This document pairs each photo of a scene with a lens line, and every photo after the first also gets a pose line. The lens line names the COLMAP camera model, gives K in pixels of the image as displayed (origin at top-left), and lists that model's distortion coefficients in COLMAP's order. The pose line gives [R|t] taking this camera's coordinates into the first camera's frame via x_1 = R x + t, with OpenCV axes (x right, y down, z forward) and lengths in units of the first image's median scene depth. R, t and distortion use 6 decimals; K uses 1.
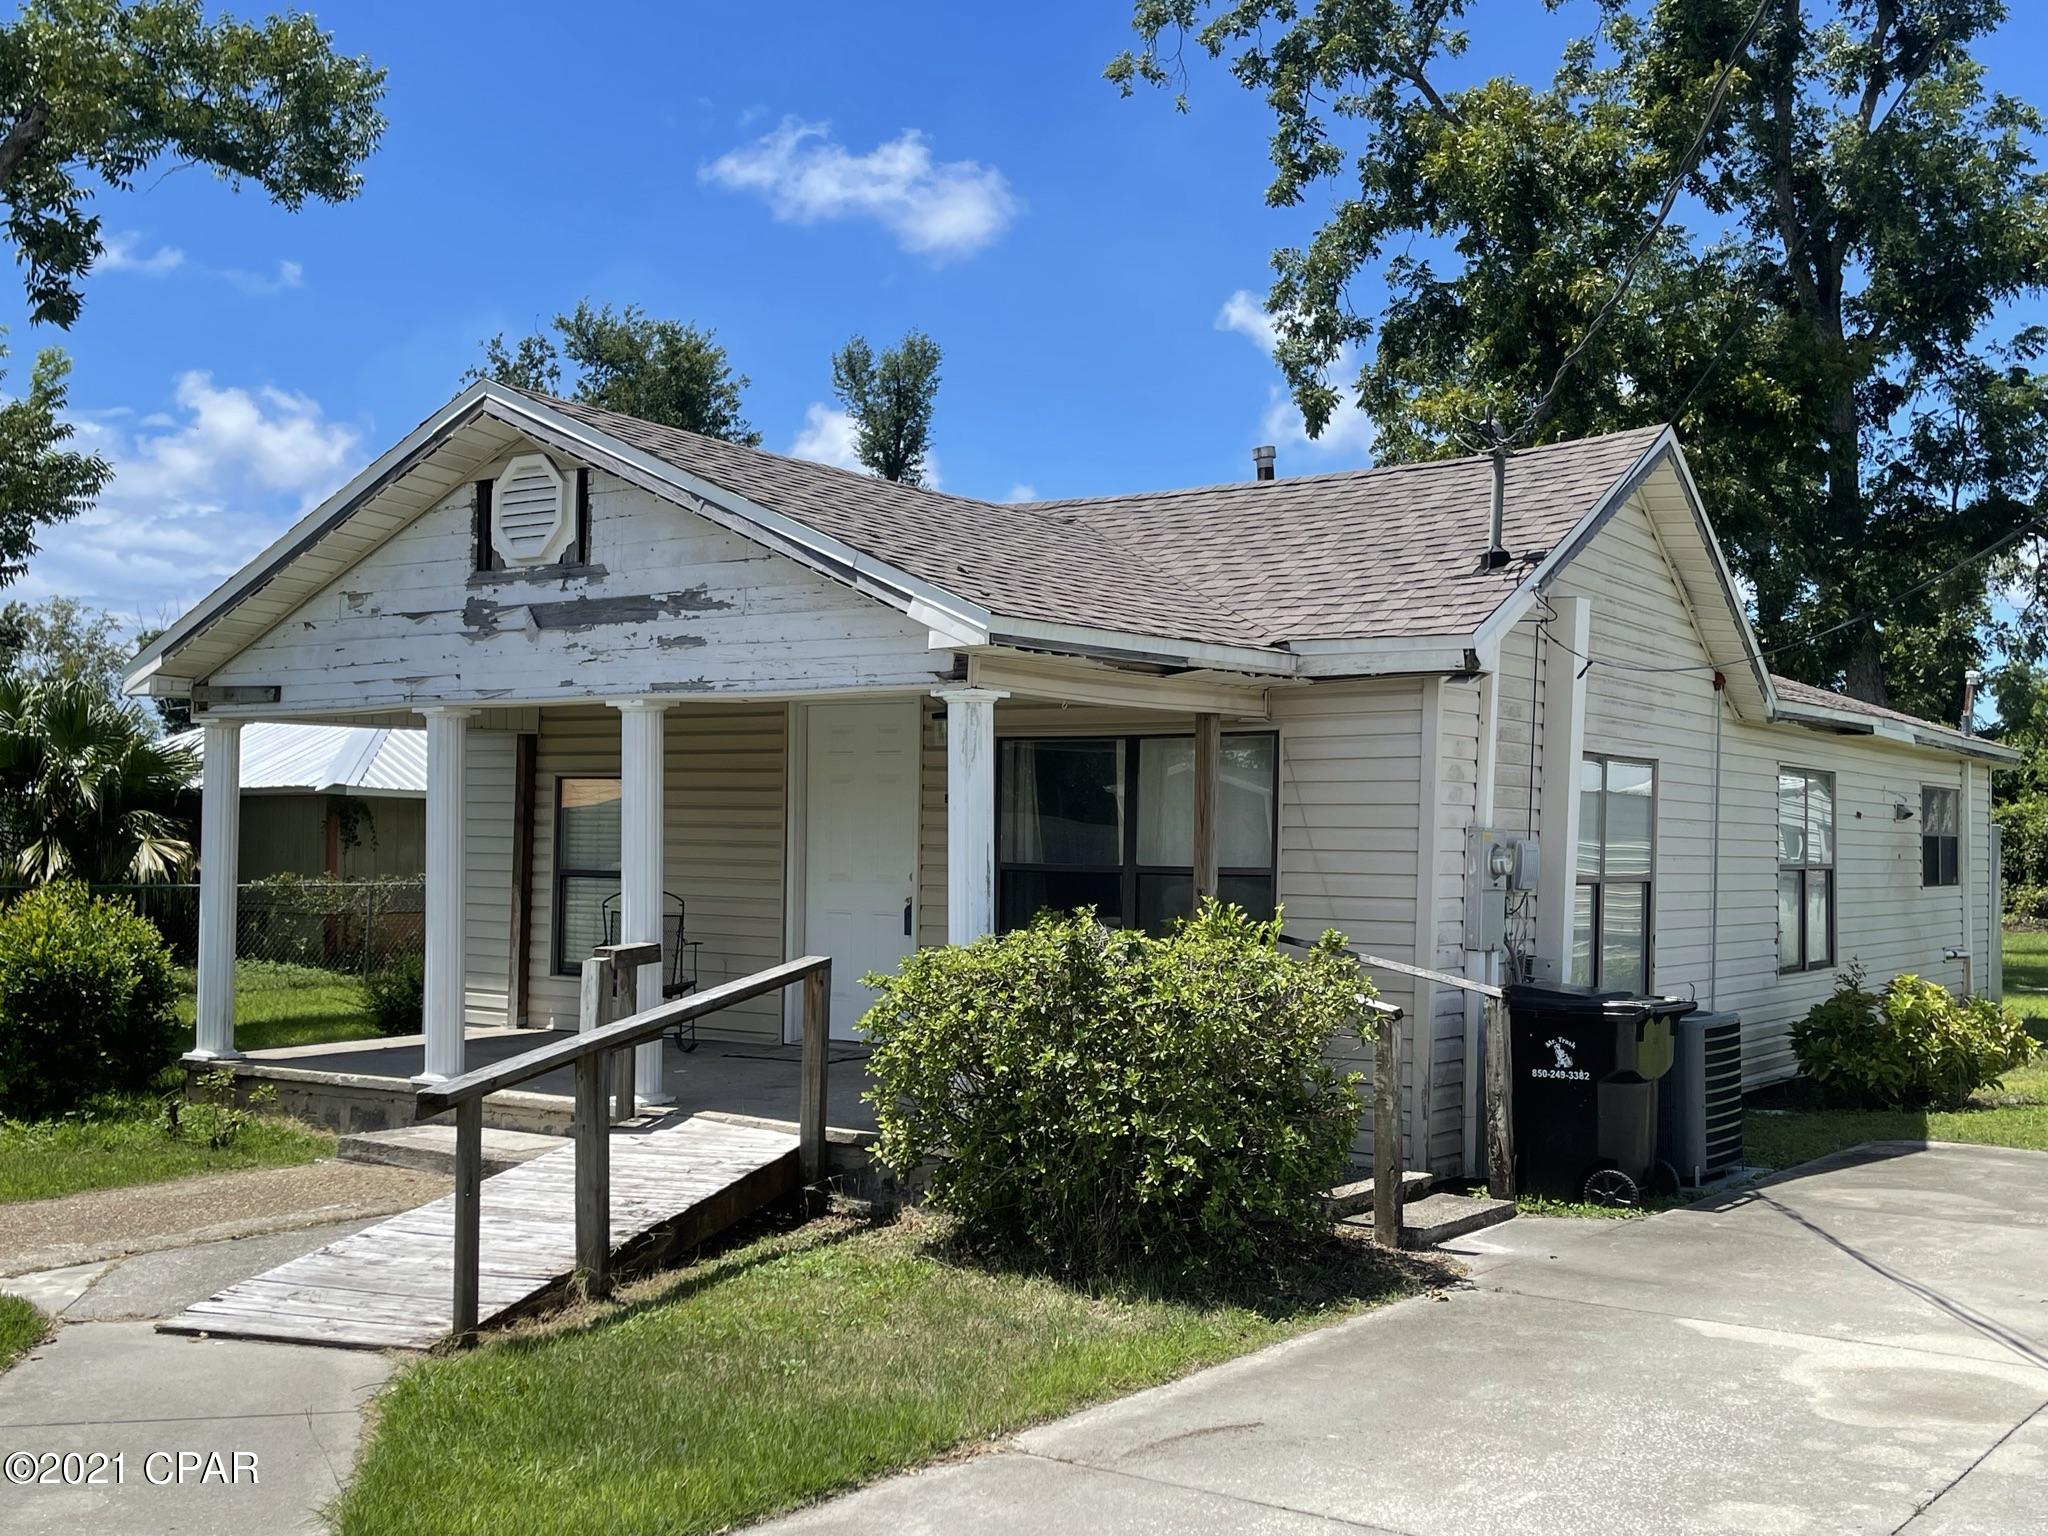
lens RADIAL K [[2168.7, 0, 1020.2], [0, 2168.7, 777.6], [0, 0, 1]] dist [0.041543, 0.000000]
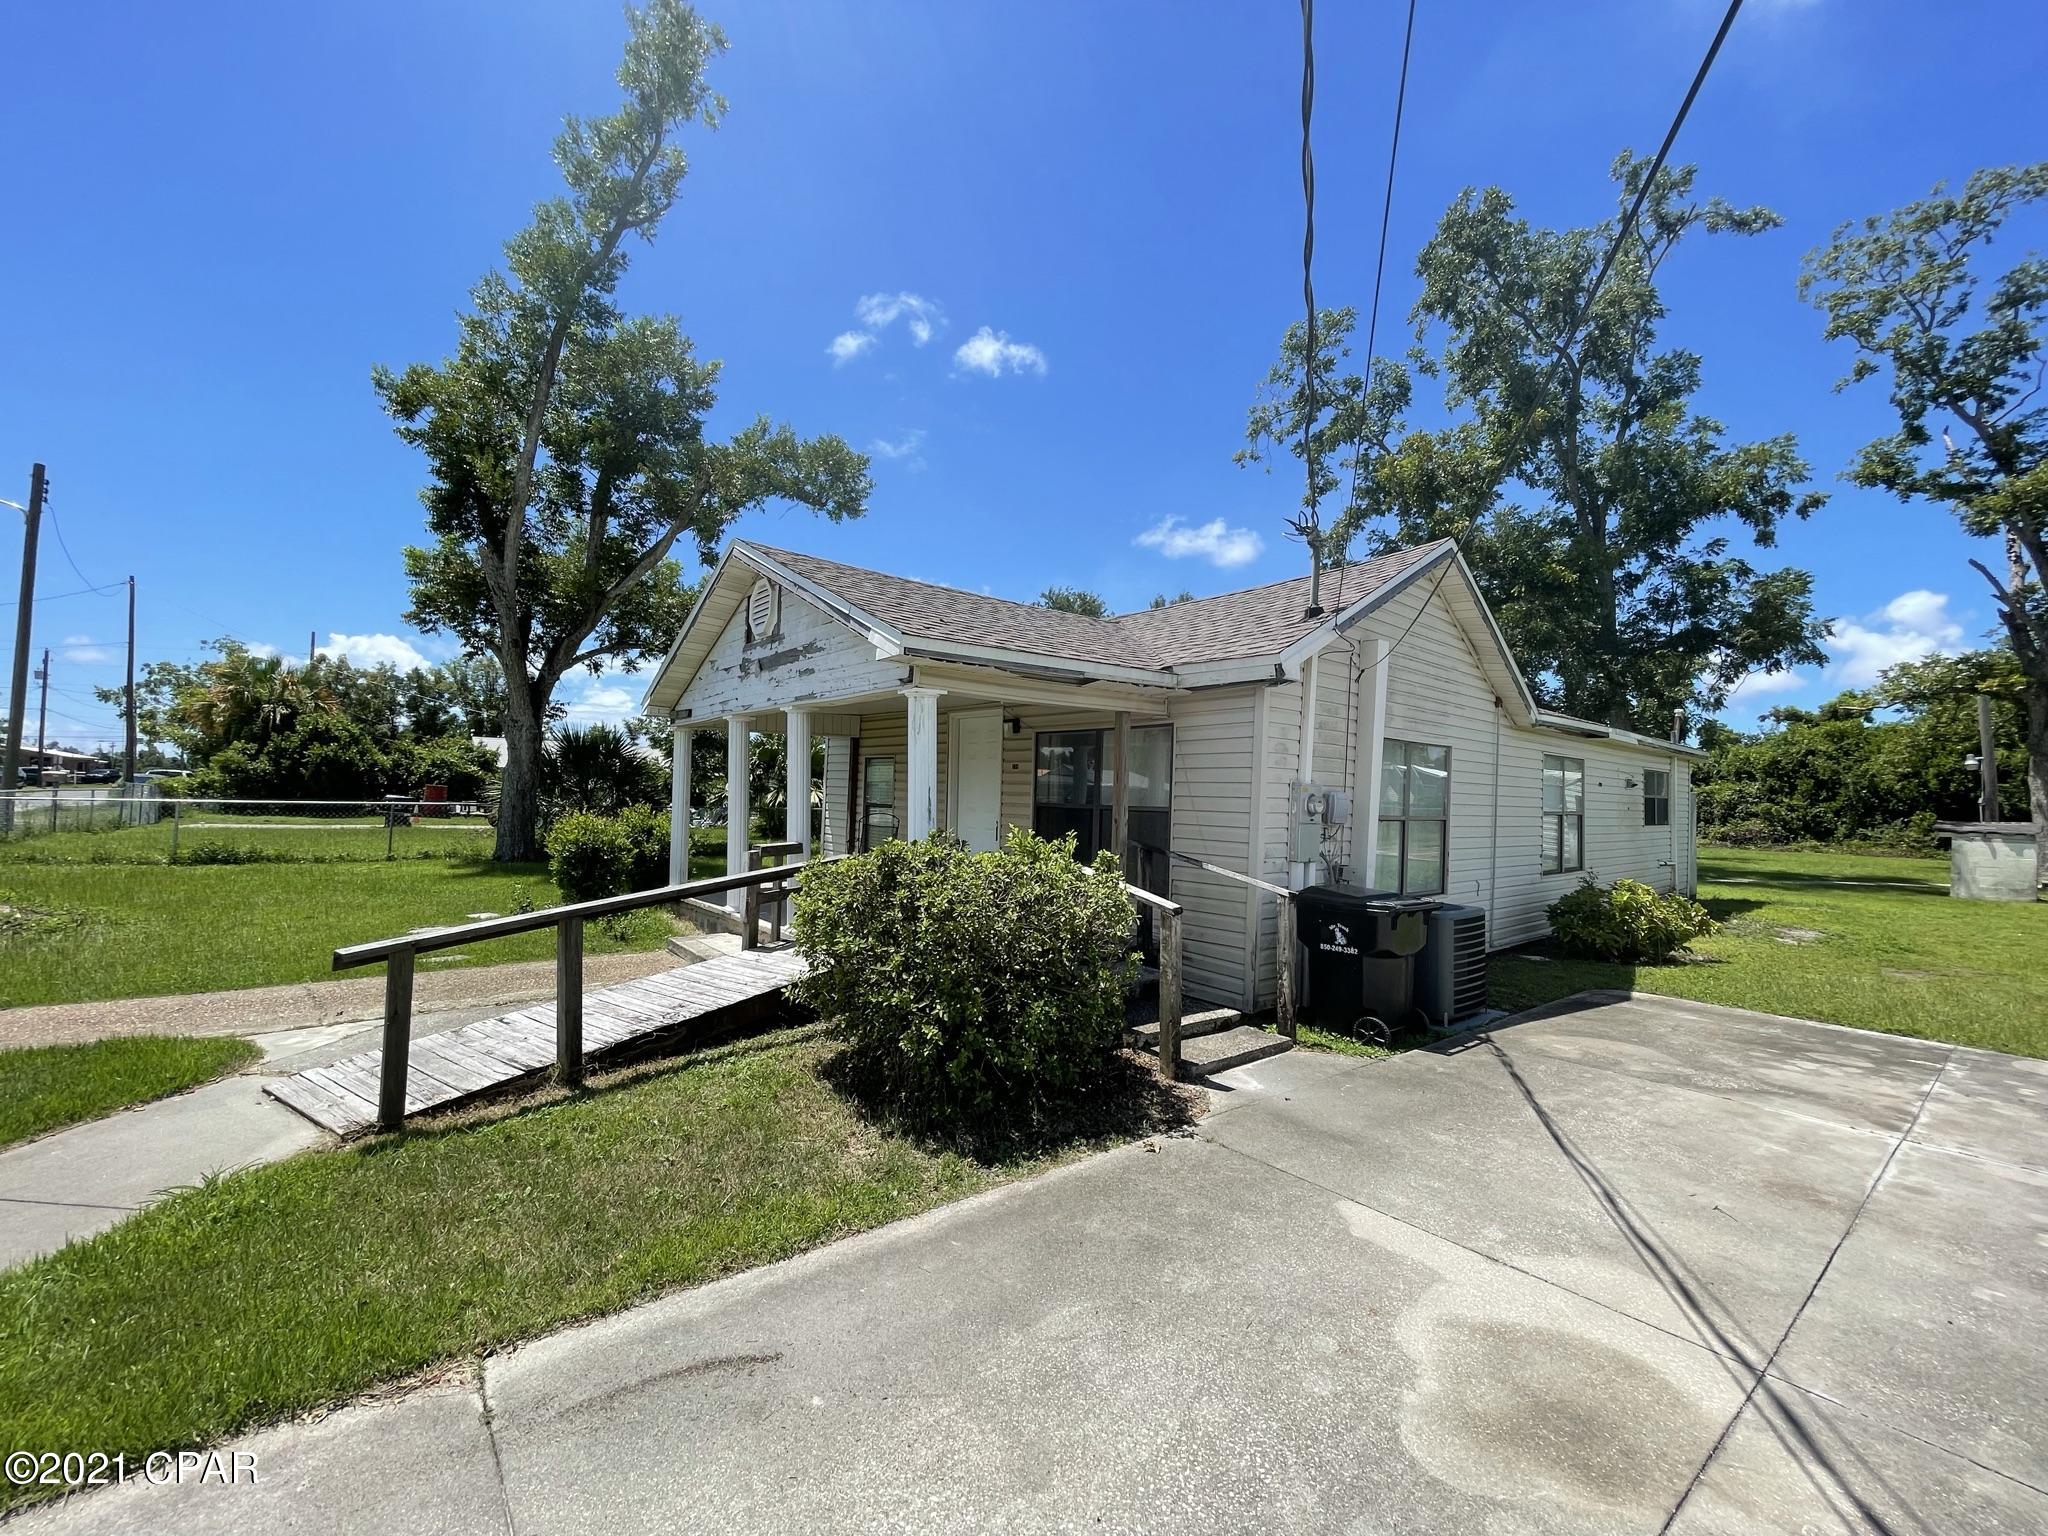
lens RADIAL K [[826.6, 0, 1019.2], [0, 826.6, 769.9], [0, 0, 1]] dist [-0.003113, 0.001357]
pose [[0.963711, 0.004386, -0.266912, 0.173507], [-0.005670, 0.999976, -0.004039, 0.016895], [0.266887, 0.005405, 0.963713, 0.367350]]
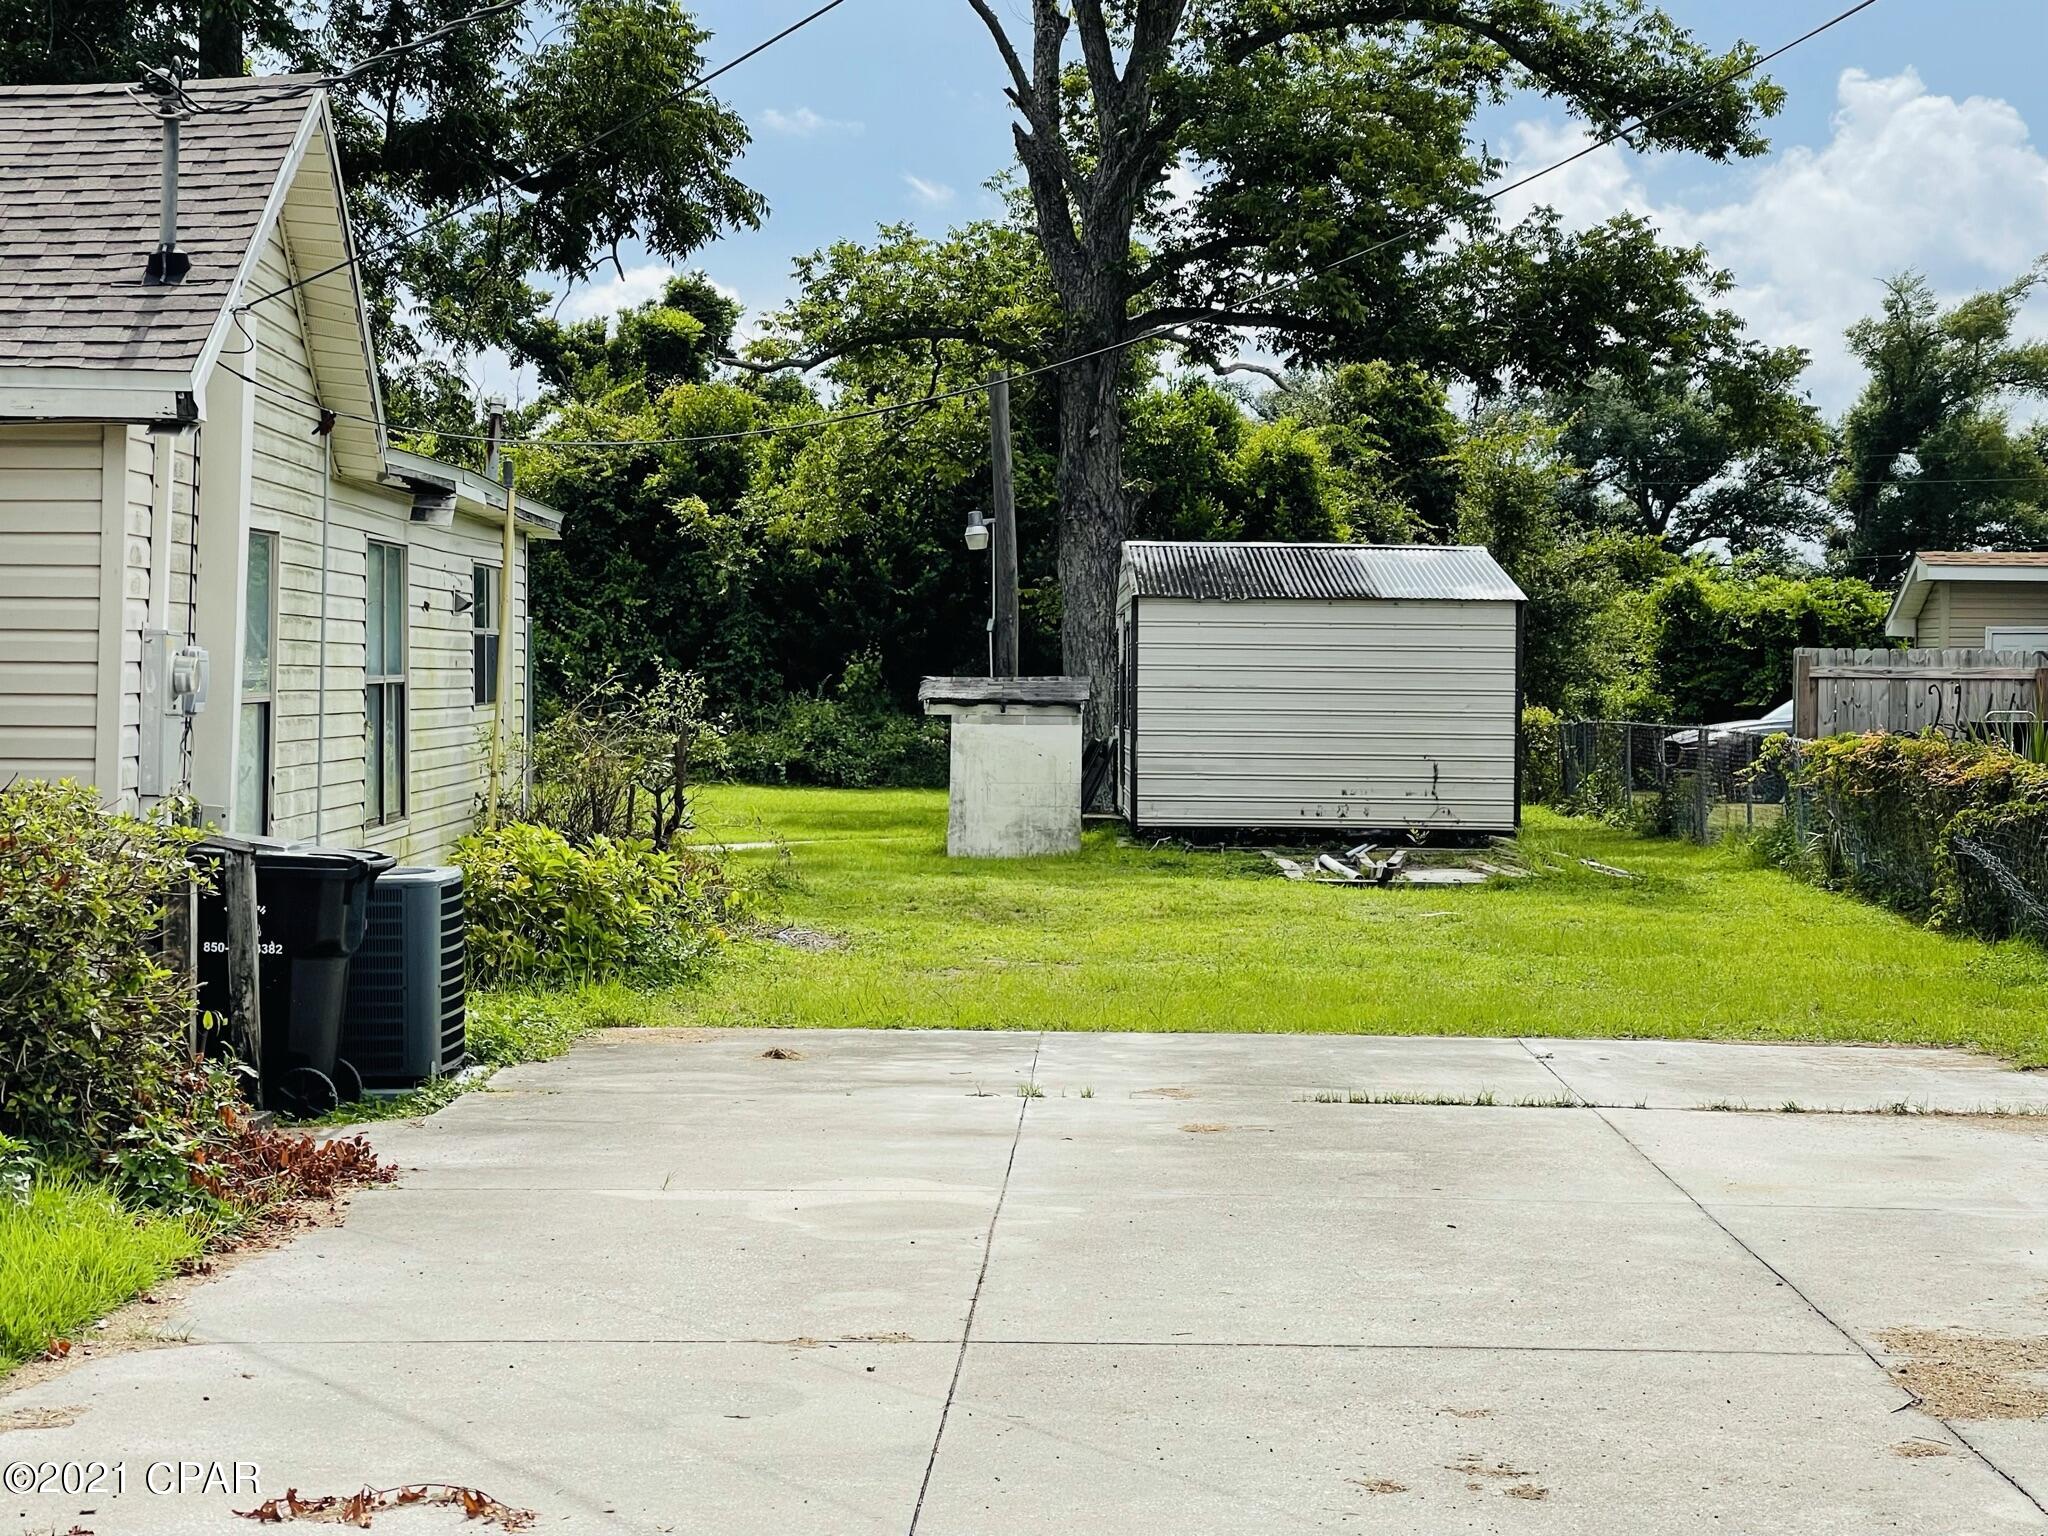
lens RADIAL K [[4042.3, 0, 952.6], [0, 4042.3, 803.9], [0, 0, 1]] dist [0.093581, 0.000000]
pose [[0.825963, -0.024325, 0.563199, -0.340324], [-0.015379, 0.997724, 0.065646, -0.012380], [-0.563514, -0.062883, 0.823710, -0.289199]]
